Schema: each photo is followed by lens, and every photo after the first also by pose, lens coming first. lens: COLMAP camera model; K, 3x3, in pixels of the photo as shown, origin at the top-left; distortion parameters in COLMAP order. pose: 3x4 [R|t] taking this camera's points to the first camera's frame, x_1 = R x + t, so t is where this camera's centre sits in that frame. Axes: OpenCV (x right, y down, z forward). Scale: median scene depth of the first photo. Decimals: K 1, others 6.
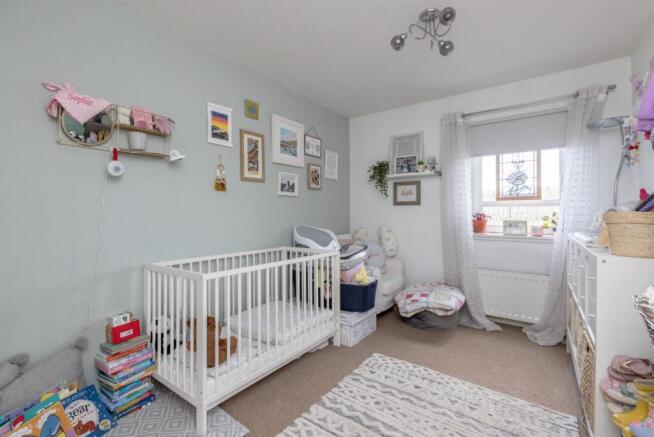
lens RADIAL K [[288.6, 0, 326.5], [0, 288.6, 207.2], [0, 0, 1]] dist [-0.003399, -0.000555]
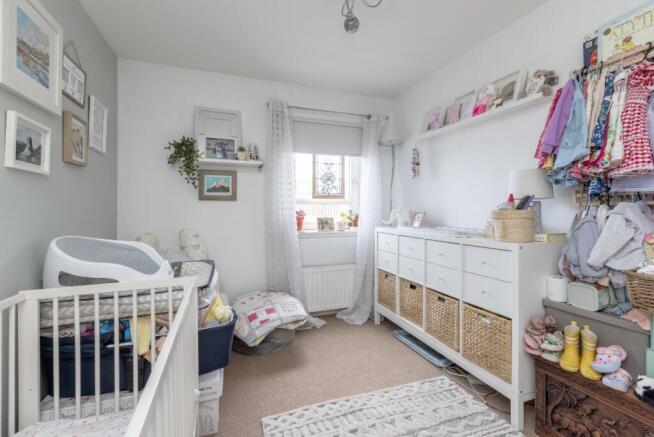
lens RADIAL K [[288.6, 0, 326.5], [0, 288.6, 207.2], [0, 0, 1]] dist [-0.003399, -0.000555]
pose [[0.564450, 0.007066, 0.825437, -0.237296], [-0.014805, 0.999889, 0.001565, 0.006056], [-0.825334, -0.013104, 0.564492, 0.385839]]
